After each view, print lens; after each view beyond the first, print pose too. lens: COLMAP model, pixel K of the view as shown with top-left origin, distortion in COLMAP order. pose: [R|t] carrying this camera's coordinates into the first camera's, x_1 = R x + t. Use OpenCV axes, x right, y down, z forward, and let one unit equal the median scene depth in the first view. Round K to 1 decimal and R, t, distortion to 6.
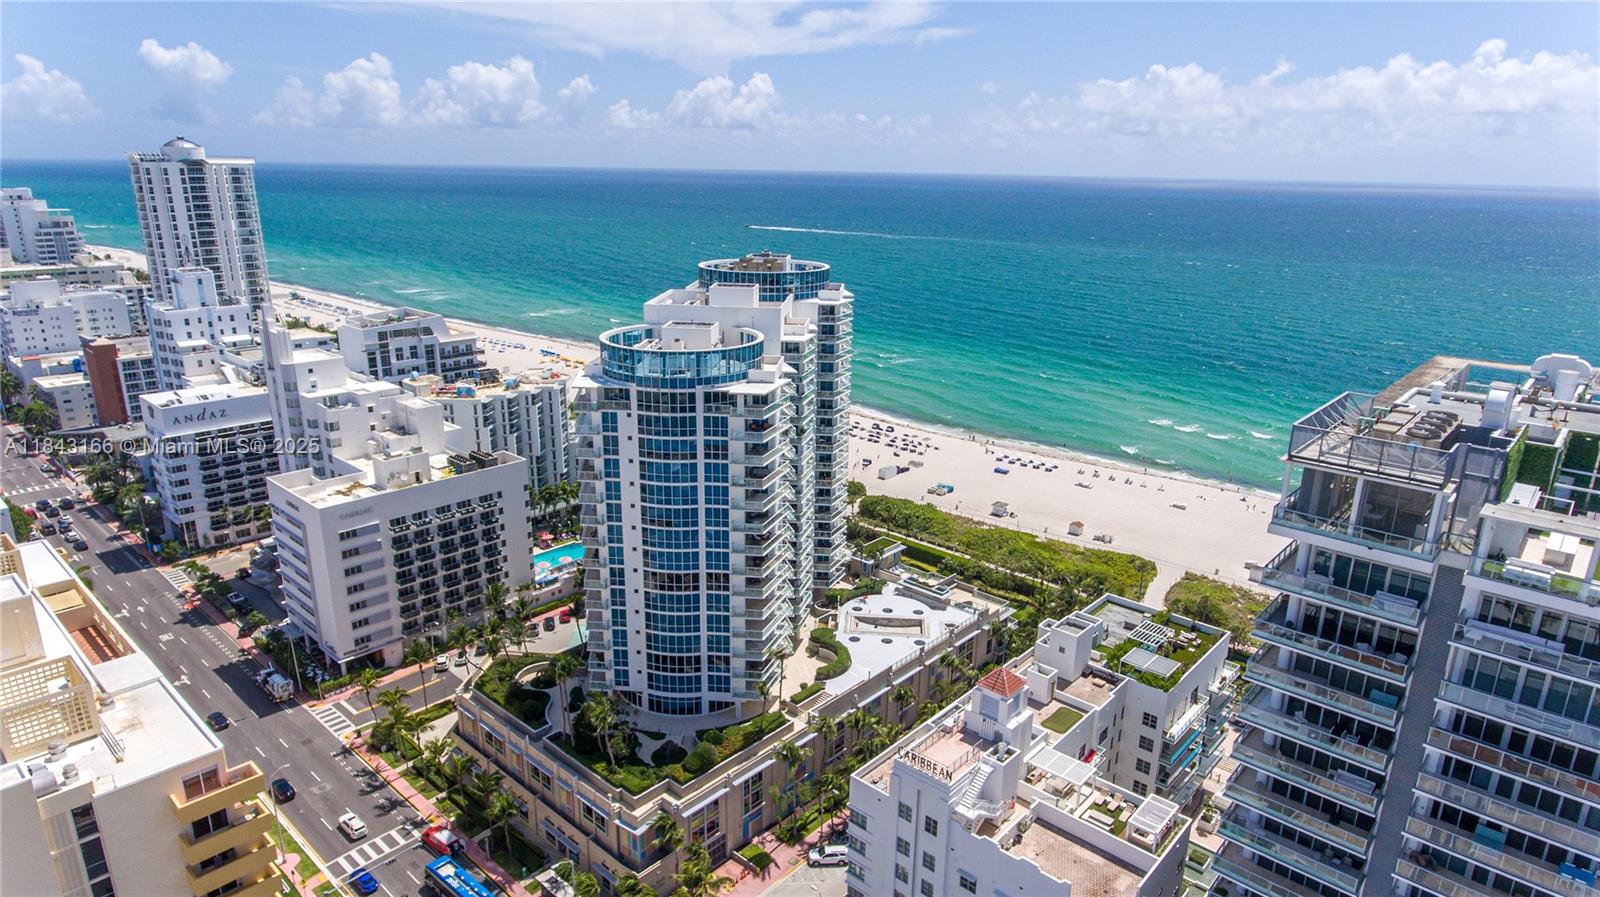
lens RADIAL K [[944.1, 0, 798.9], [0, 944.1, 441.0], [0, 0, 1]] dist [-0.001979, 0.001403]
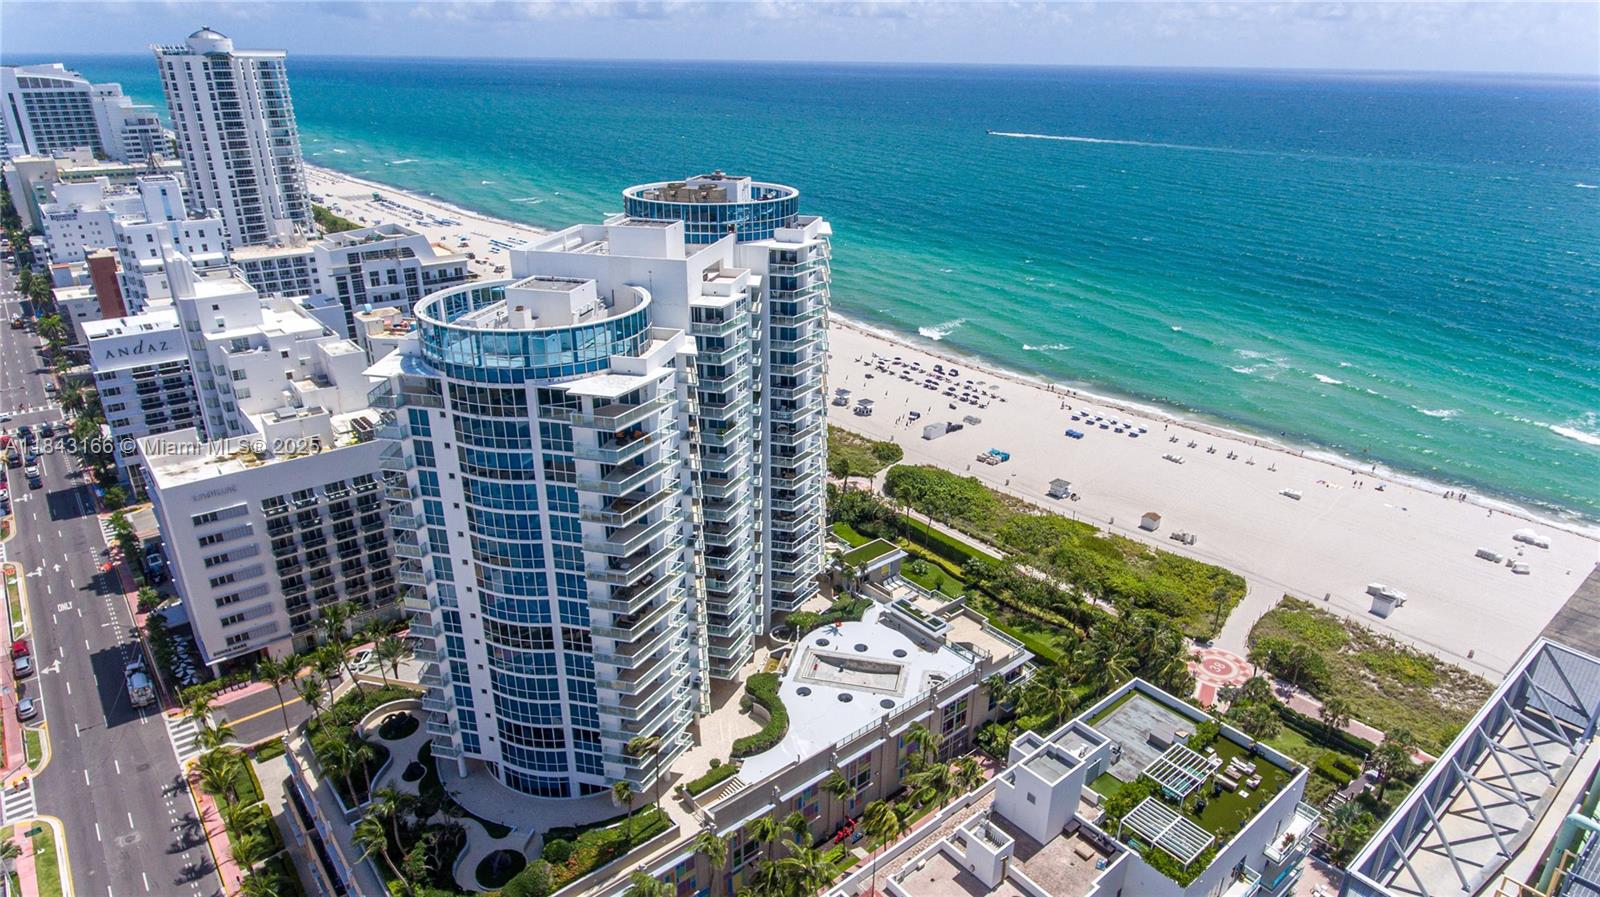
lens RADIAL K [[944.1, 0, 800.6], [0, 944.1, 444.6], [0, 0, 1]] dist [-0.001979, 0.001403]
pose [[0.990856, 0.046262, -0.126746, 0.129903], [-0.032613, 0.993646, 0.107722, -0.065466], [0.130924, -0.102603, 0.986069, 0.235094]]
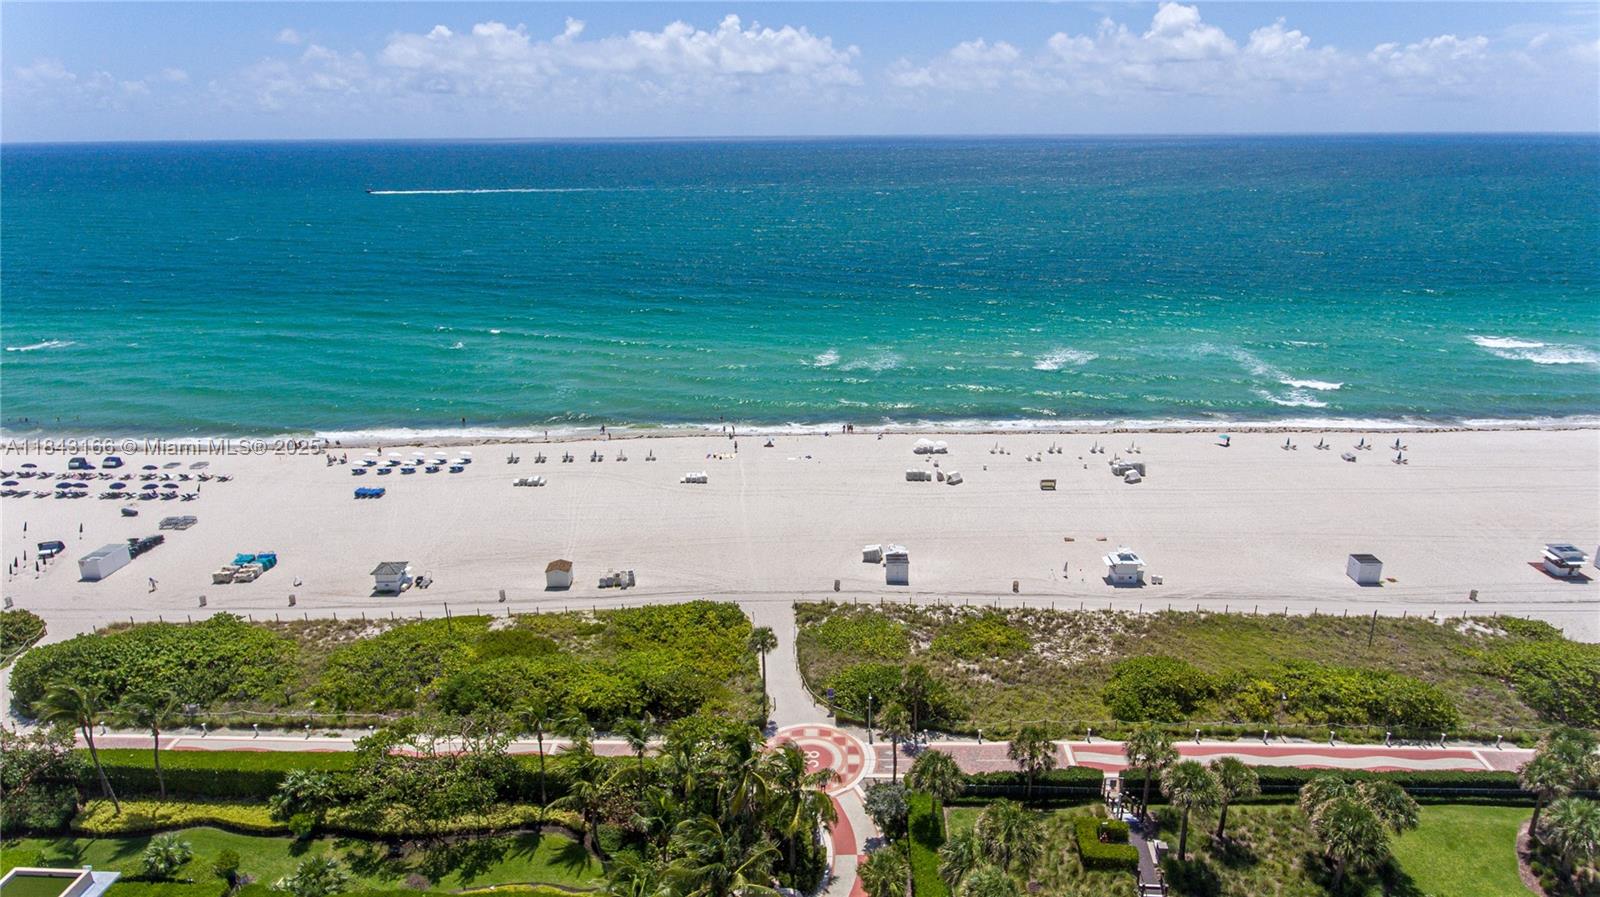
lens RADIAL K [[944.1, 0, 812.4], [0, 944.1, 455.2], [0, 0, 1]] dist [-0.001979, 0.001403]
pose [[0.759961, -0.227251, 0.608946, 0.137954], [0.197564, 0.973322, 0.116673, -0.002318], [-0.619215, 0.031639, 0.784584, 0.691634]]
